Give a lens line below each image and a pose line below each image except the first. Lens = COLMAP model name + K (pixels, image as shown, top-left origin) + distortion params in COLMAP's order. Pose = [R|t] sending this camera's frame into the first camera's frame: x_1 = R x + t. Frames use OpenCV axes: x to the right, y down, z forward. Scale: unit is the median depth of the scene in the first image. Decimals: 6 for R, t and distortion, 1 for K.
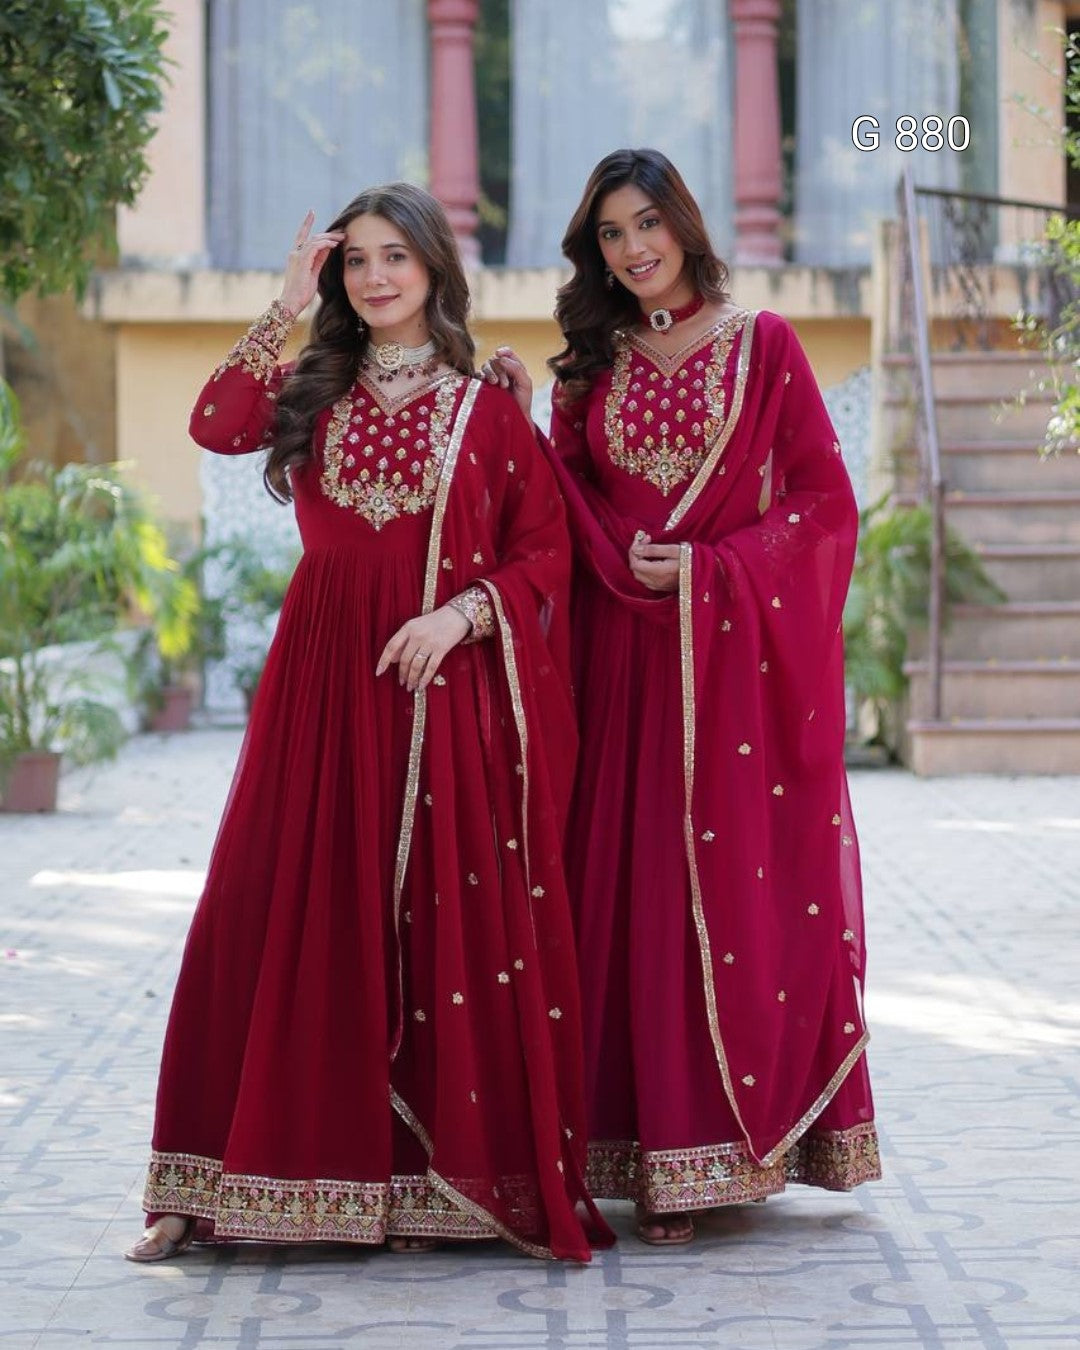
lens RADIAL K [[3908.2, 0, 535.7], [0, 3908.2, 561.4], [0, 0, 1]] dist [0.082950, -0.655784]
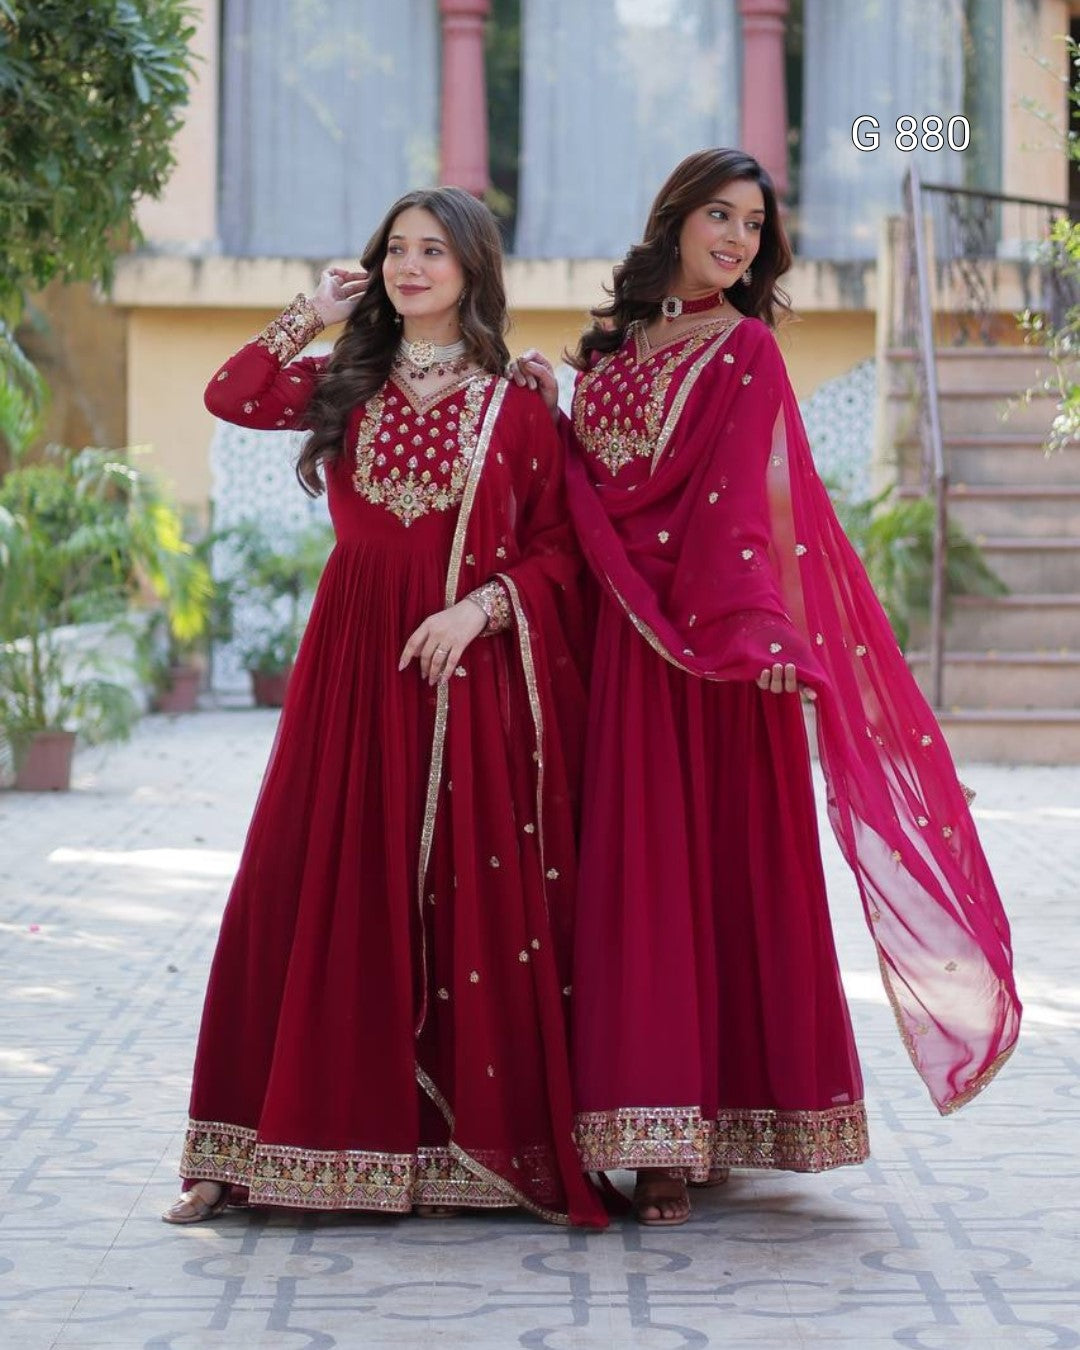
lens RADIAL K [[3908.3, 0, 545.8], [0, 3908.3, 523.4], [0, 0, 1]] dist [0.079895, -0.703872]
pose [[0.999929, 0.011315, 0.003626, -0.004512], [-0.011294, 0.999920, -0.005767, -0.000993], [-0.003691, 0.005726, 0.999977, -0.020247]]
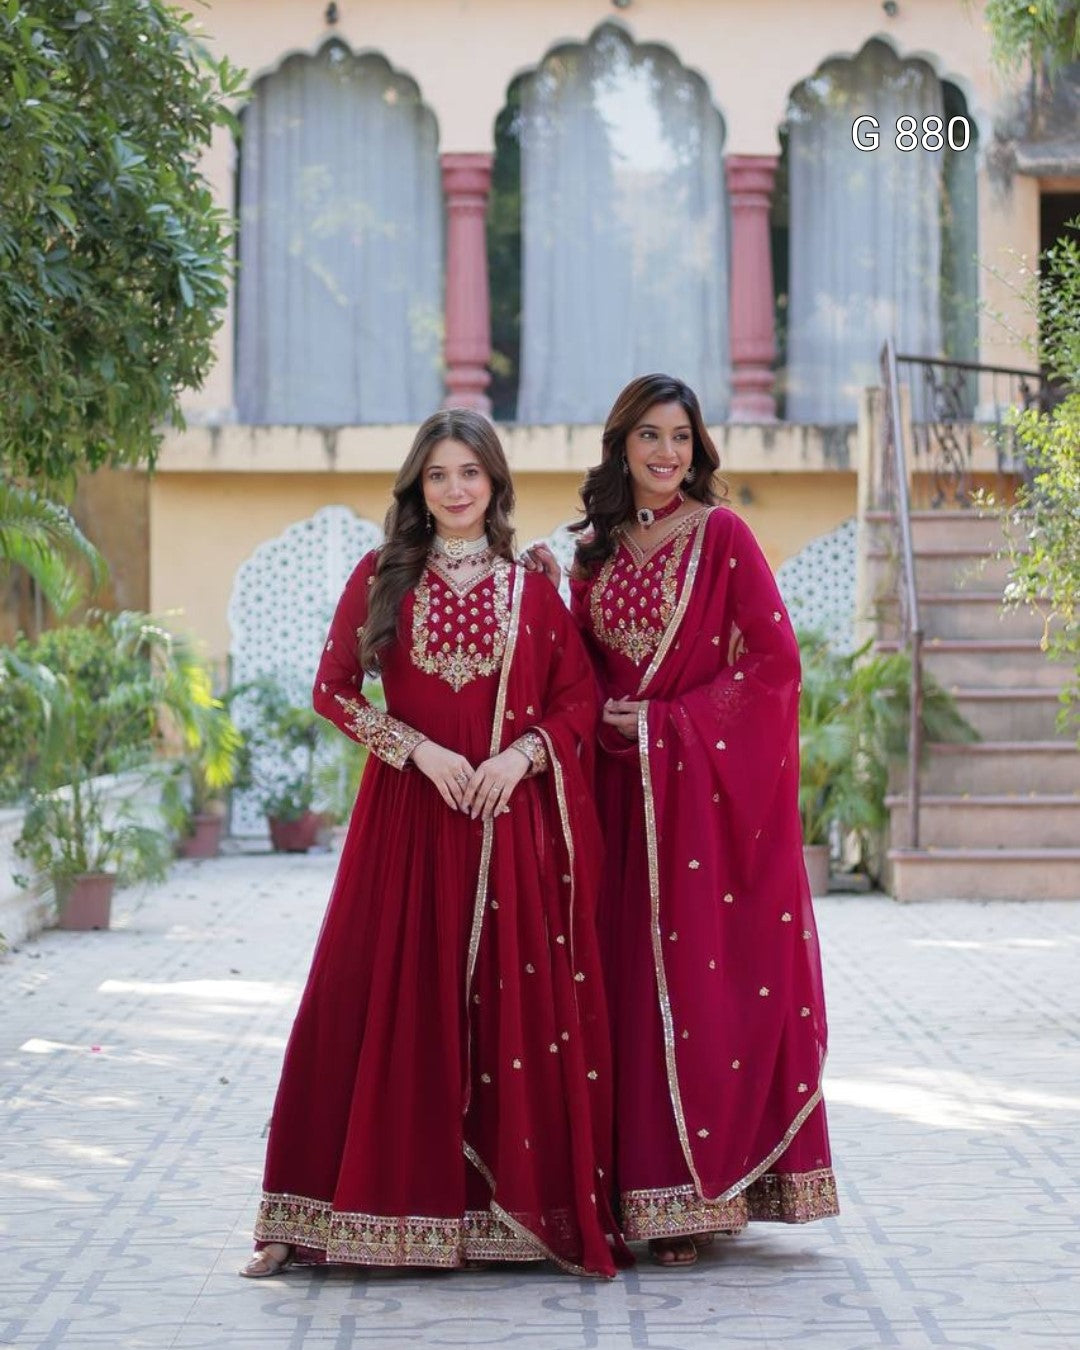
lens RADIAL K [[3908.2, 0, 535.7], [0, 3908.2, 561.4], [0, 0, 1]] dist [0.082950, -0.655784]
pose [[0.999986, 0.005123, 0.001532, -0.007098], [-0.005069, 0.999430, -0.033375, -0.003563], [-0.001702, 0.033367, 0.999442, -0.125808]]
